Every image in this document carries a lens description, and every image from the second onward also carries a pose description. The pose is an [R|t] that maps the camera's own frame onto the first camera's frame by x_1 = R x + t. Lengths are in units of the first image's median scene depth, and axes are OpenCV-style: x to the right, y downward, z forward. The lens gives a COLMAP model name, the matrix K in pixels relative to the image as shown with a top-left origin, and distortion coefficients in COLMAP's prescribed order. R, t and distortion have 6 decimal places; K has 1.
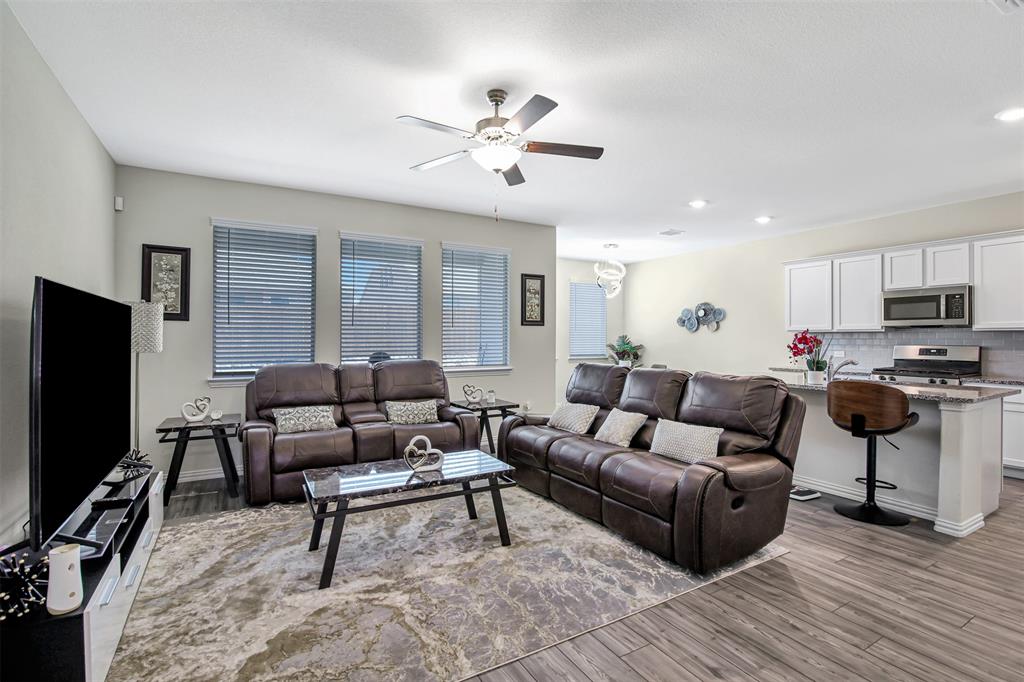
lens RADIAL K [[474.8, 0, 512.9], [0, 474.8, 336.9], [0, 0, 1]] dist [-0.017690, 0.000576]
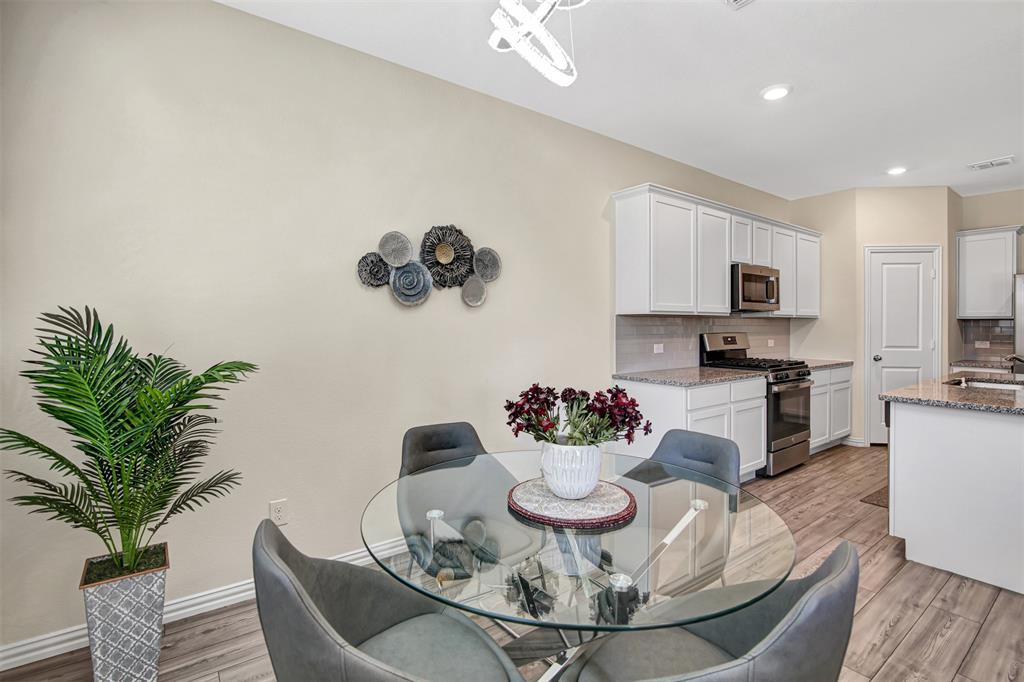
lens RADIAL K [[474.8, 0, 514.3], [0, 474.8, 321.6], [0, 0, 1]] dist [-0.017690, 0.000576]
pose [[-0.110988, -0.005066, 0.993809, 0.063601], [-0.008885, 0.999952, 0.004105, -0.002550], [-0.993782, -0.008374, -0.111028, 1.491679]]
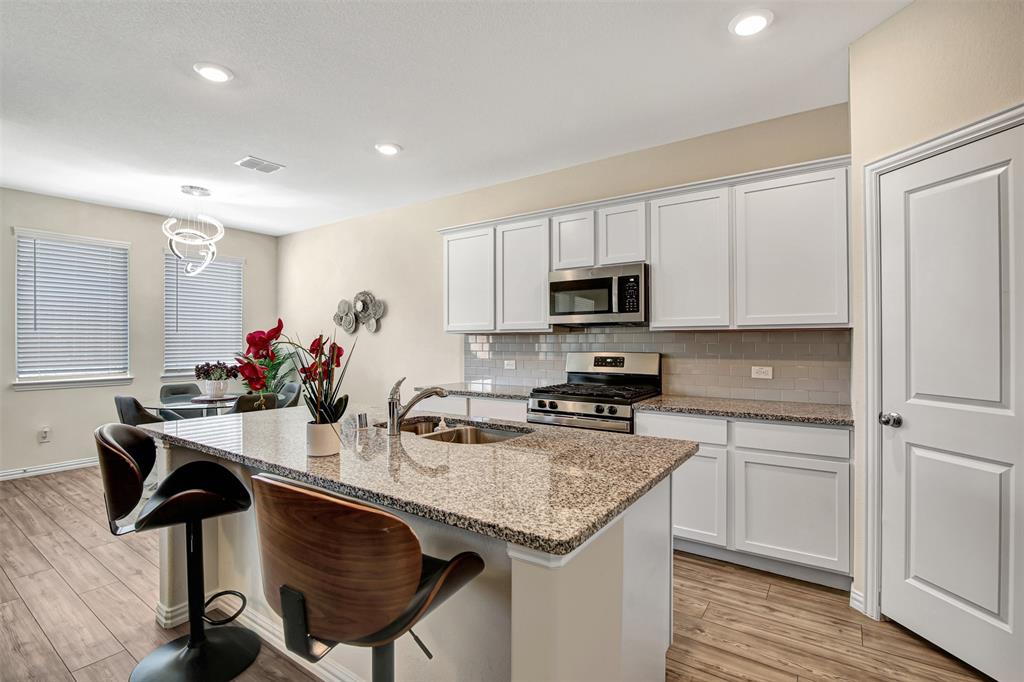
lens RADIAL K [[474.8, 0, 513.0], [0, 474.8, 337.4], [0, 0, 1]] dist [-0.017690, 0.000576]
pose [[0.908263, -0.001382, 0.418398, 0.469554], [0.003689, 0.999982, -0.004705, -0.000855], [-0.418384, 0.005817, 0.908252, 0.416049]]
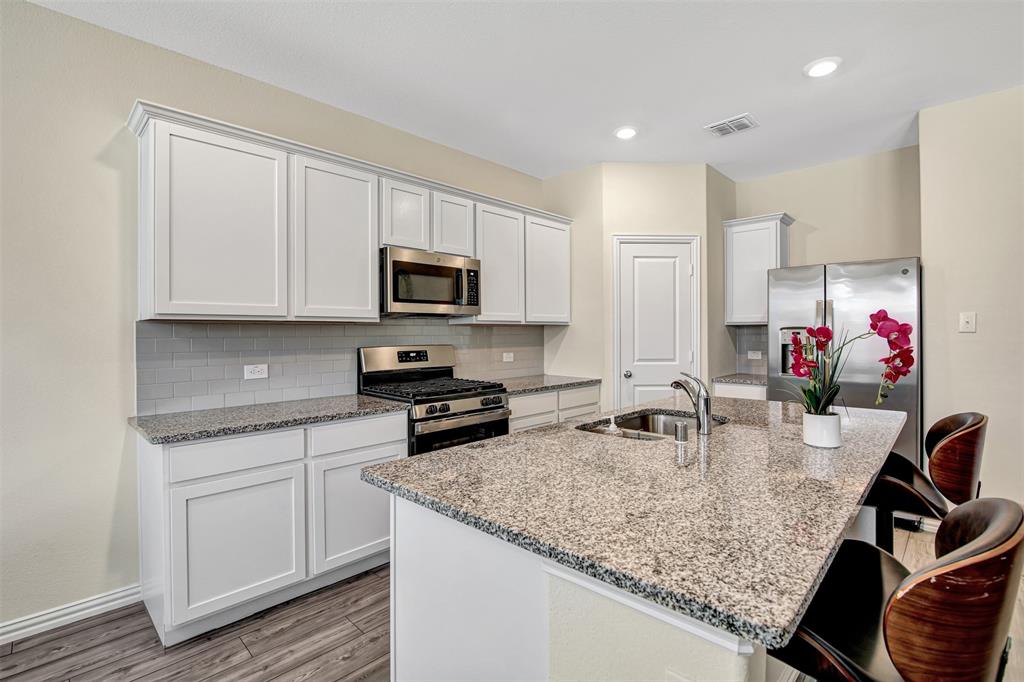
lens RADIAL K [[474.8, 0, 515.2], [0, 474.8, 333.5], [0, 0, 1]] dist [-0.017690, 0.000576]
pose [[-0.274651, -0.010023, 0.961492, 0.237390], [-0.002596, 0.999950, 0.009682, -0.004829], [-0.961541, 0.000163, -0.274663, 1.039282]]
